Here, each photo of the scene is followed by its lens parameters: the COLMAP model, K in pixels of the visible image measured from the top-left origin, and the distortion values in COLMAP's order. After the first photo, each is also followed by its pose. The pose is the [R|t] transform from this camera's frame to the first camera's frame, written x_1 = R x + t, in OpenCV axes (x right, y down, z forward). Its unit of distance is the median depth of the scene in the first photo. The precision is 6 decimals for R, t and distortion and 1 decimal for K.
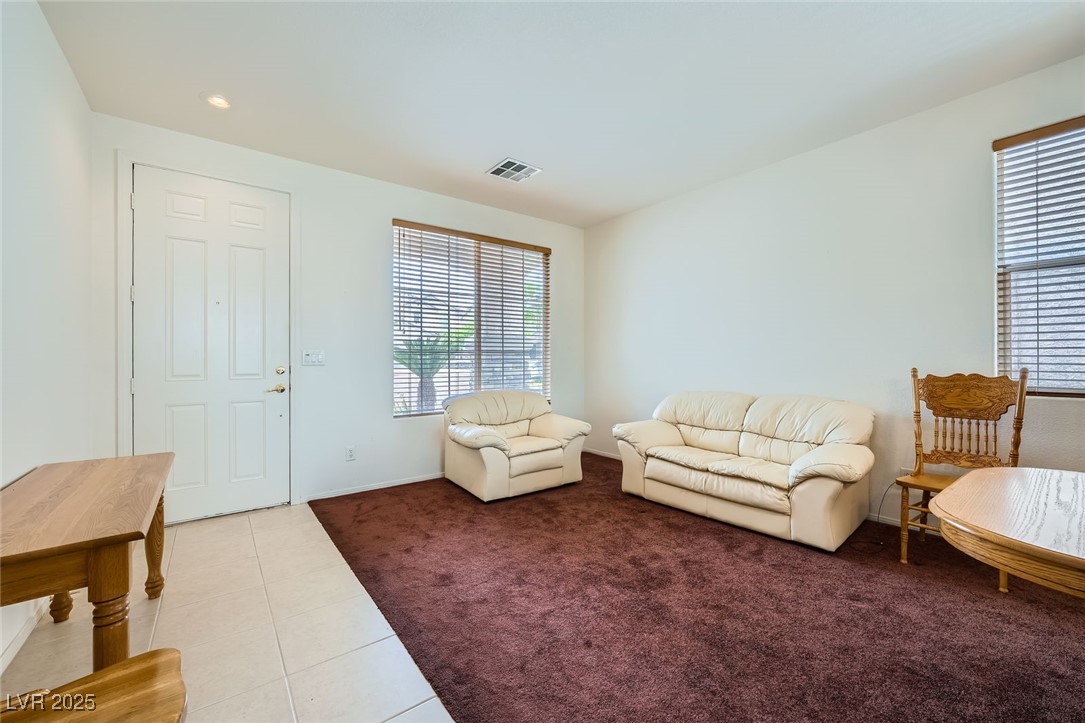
lens RADIAL K [[427.0, 0, 544.8], [0, 427.0, 360.2], [0, 0, 1]] dist [-0.007624, 0.000576]
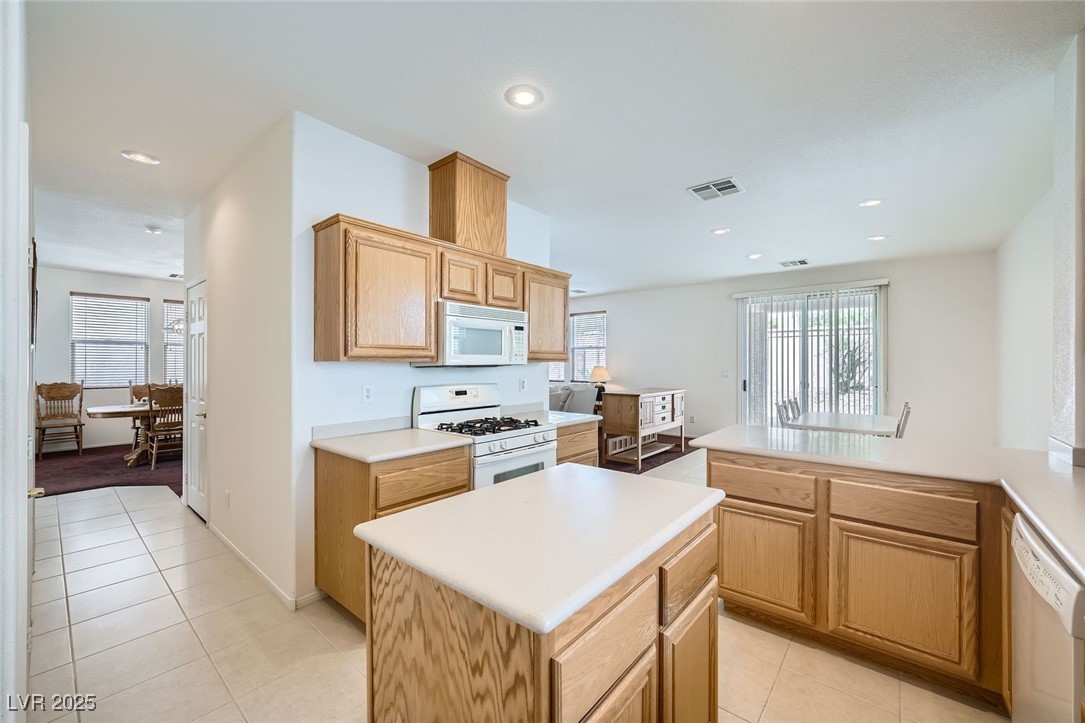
lens RADIAL K [[427.0, 0, 543.5], [0, 427.0, 360.0], [0, 0, 1]] dist [-0.007624, 0.000576]
pose [[-0.203208, 0.003081, 0.979131, -2.056000], [-0.002603, 0.999990, -0.003686, -0.100716], [-0.979132, -0.003297, -0.203198, -1.306857]]
